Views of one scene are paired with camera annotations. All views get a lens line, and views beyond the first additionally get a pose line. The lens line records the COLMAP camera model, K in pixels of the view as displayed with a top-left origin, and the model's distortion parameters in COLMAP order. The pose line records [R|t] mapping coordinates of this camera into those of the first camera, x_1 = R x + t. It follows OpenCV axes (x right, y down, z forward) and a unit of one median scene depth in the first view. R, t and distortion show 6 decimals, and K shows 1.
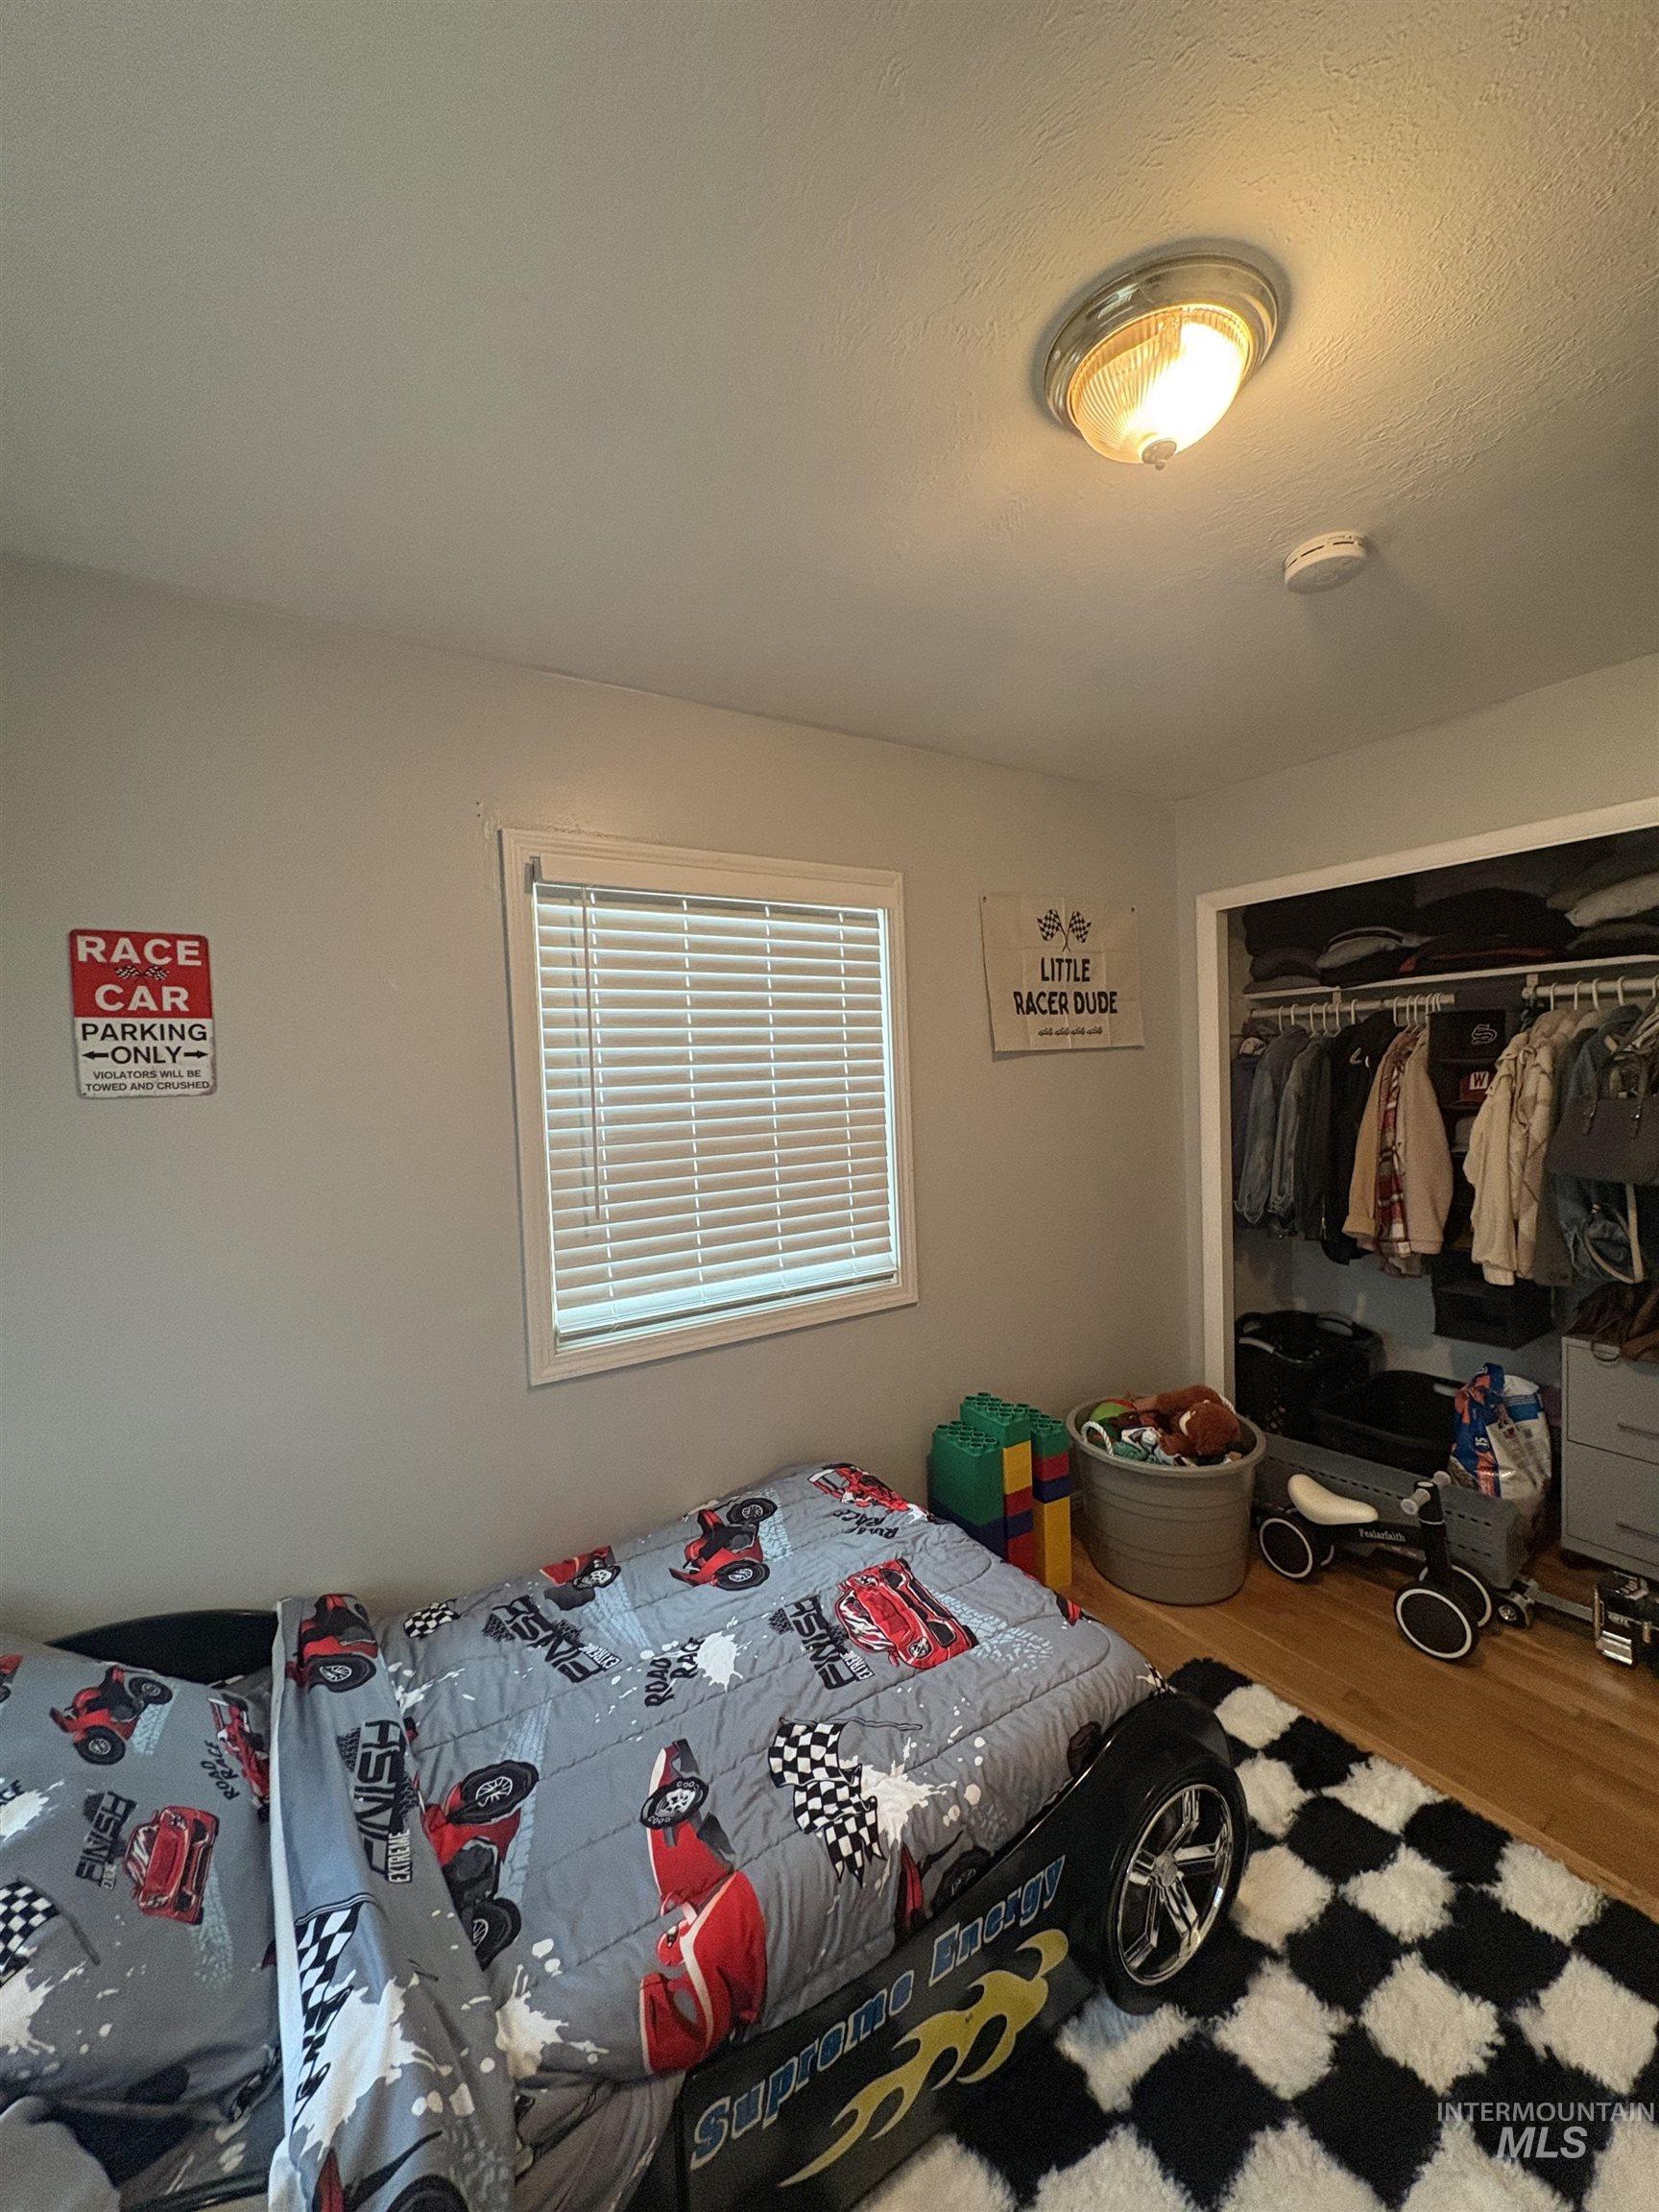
lens RADIAL K [[882.0, 0, 827.8], [0, 882.0, 1106.0], [0, 0, 1]] dist [0.001109, 0.000108]
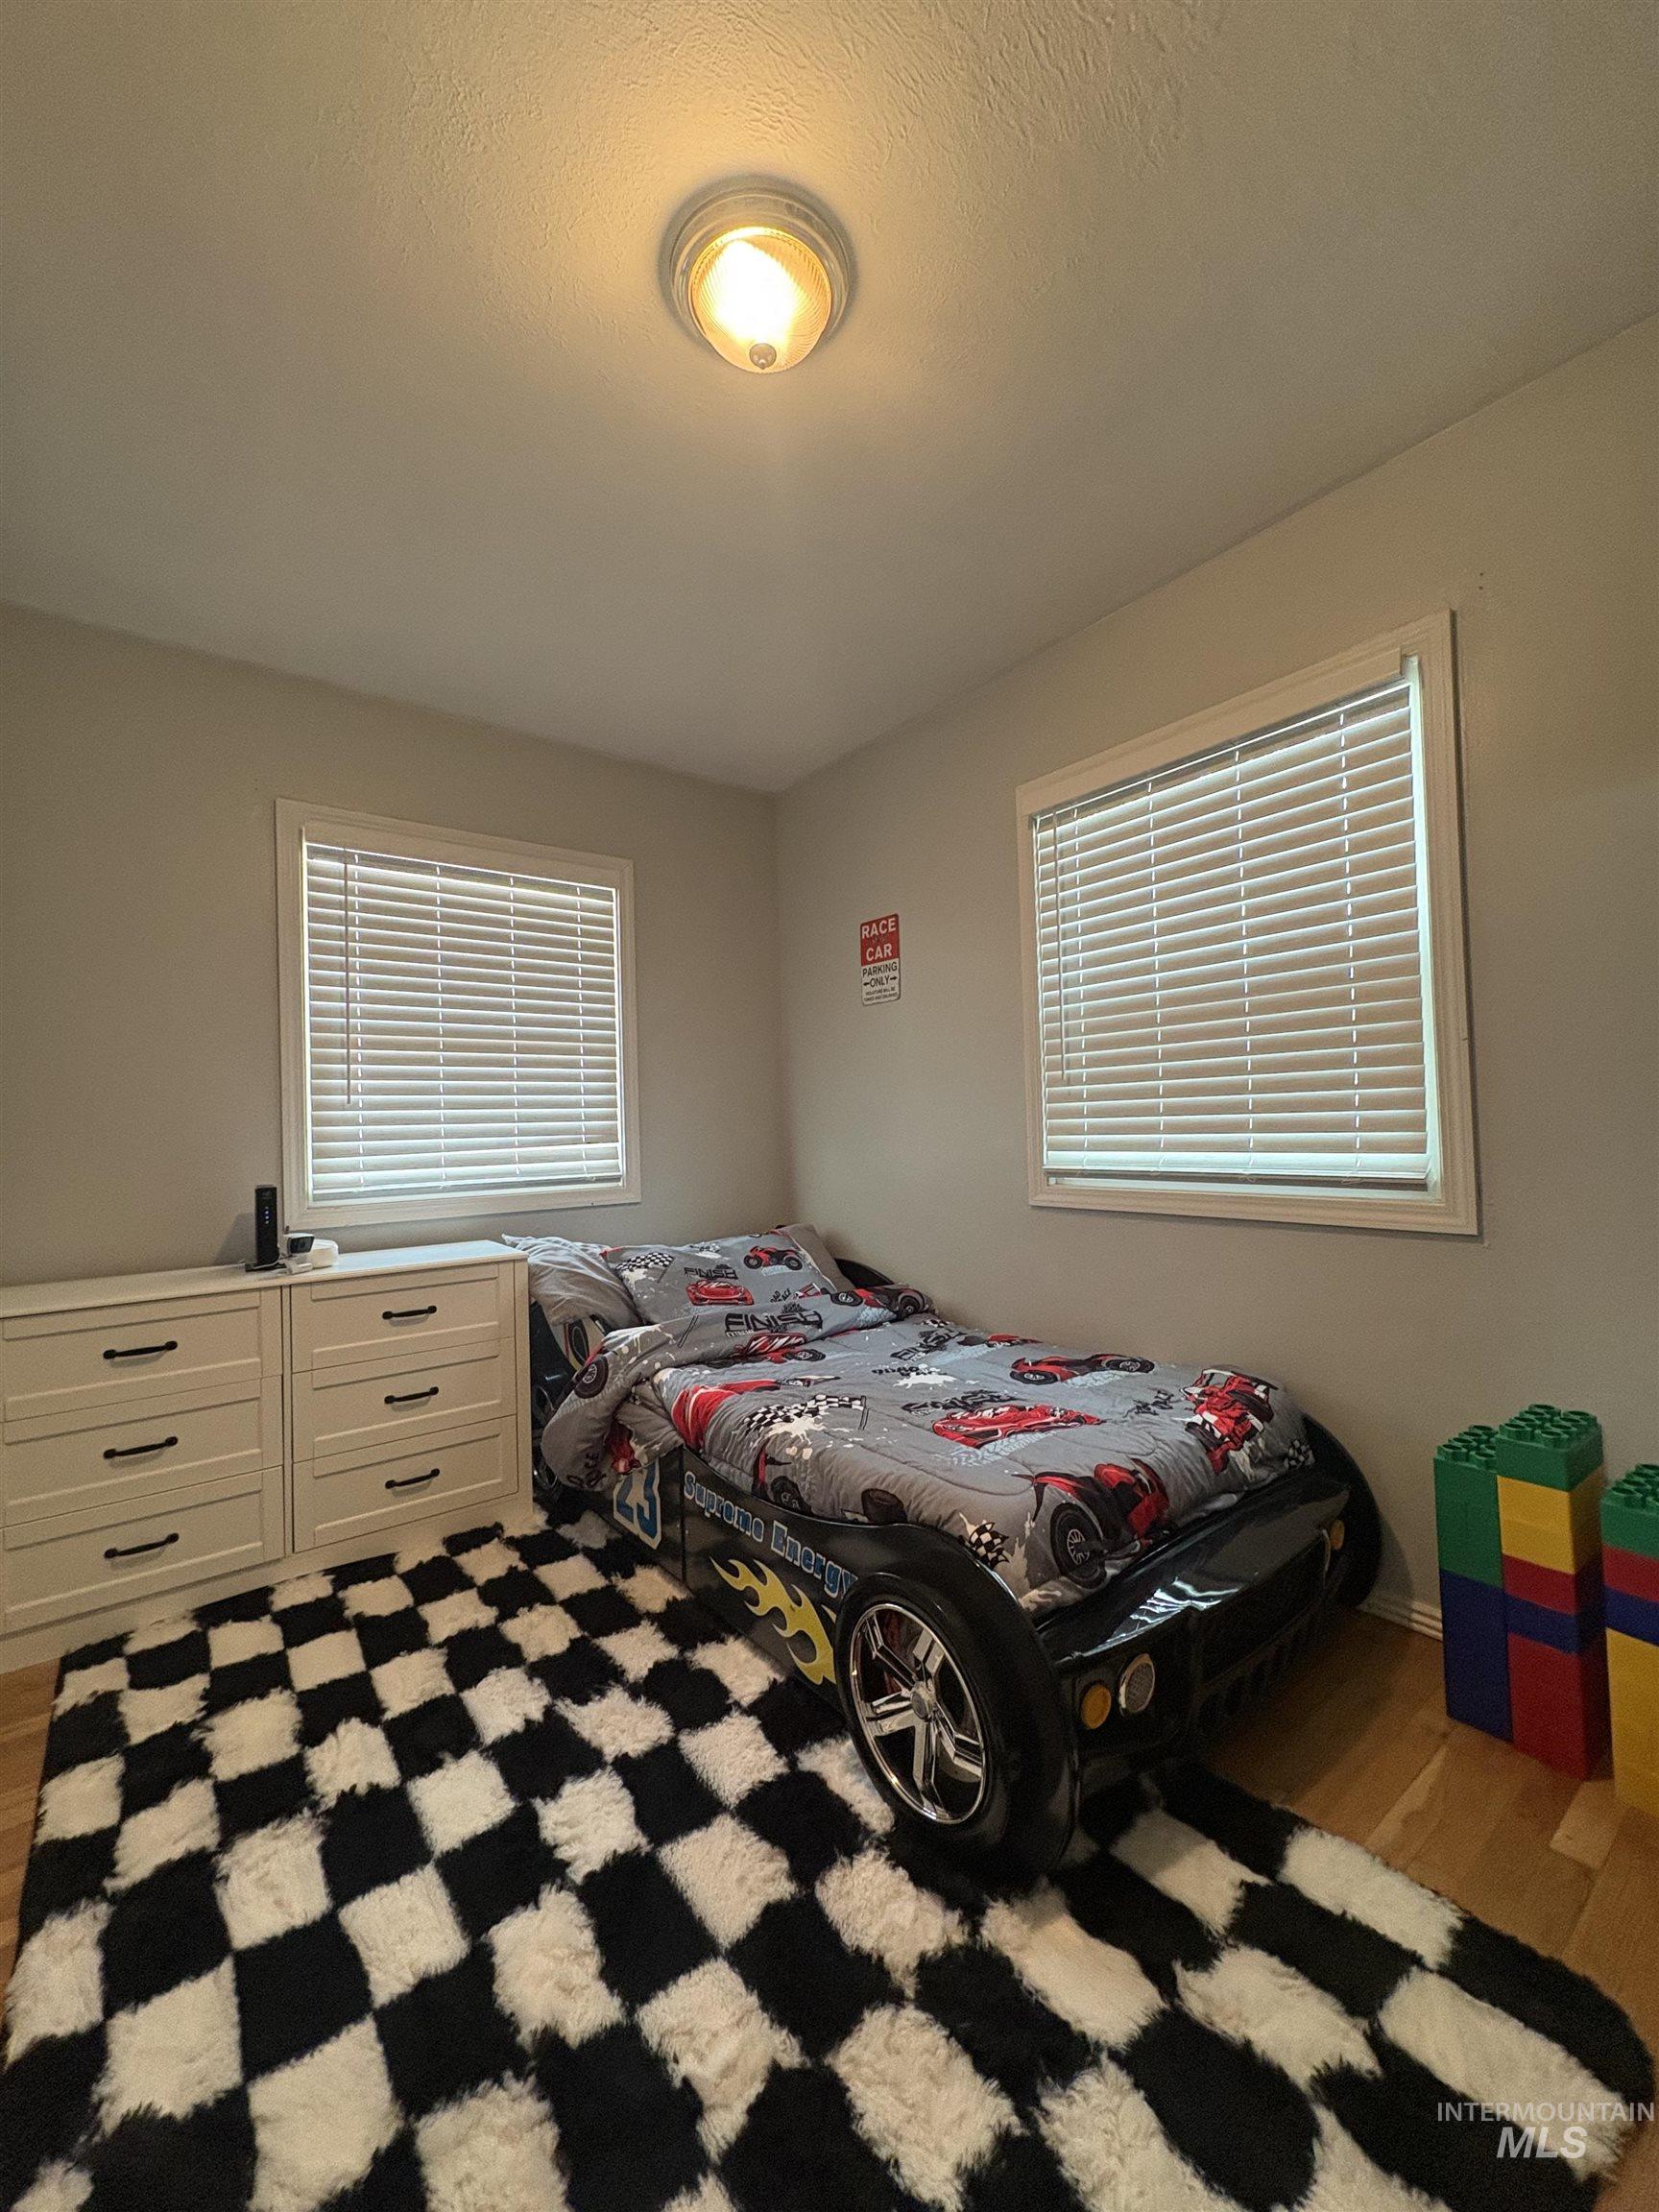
lens RADIAL K [[882.0, 0, 827.8], [0, 882.0, 1106.0], [0, 0, 1]] dist [0.001109, 0.000108]
pose [[0.086947, 0.008612, -0.996176, 1.118398], [-0.016973, 0.999830, 0.007162, 0.198164], [0.996068, 0.016285, 0.087079, 0.697113]]
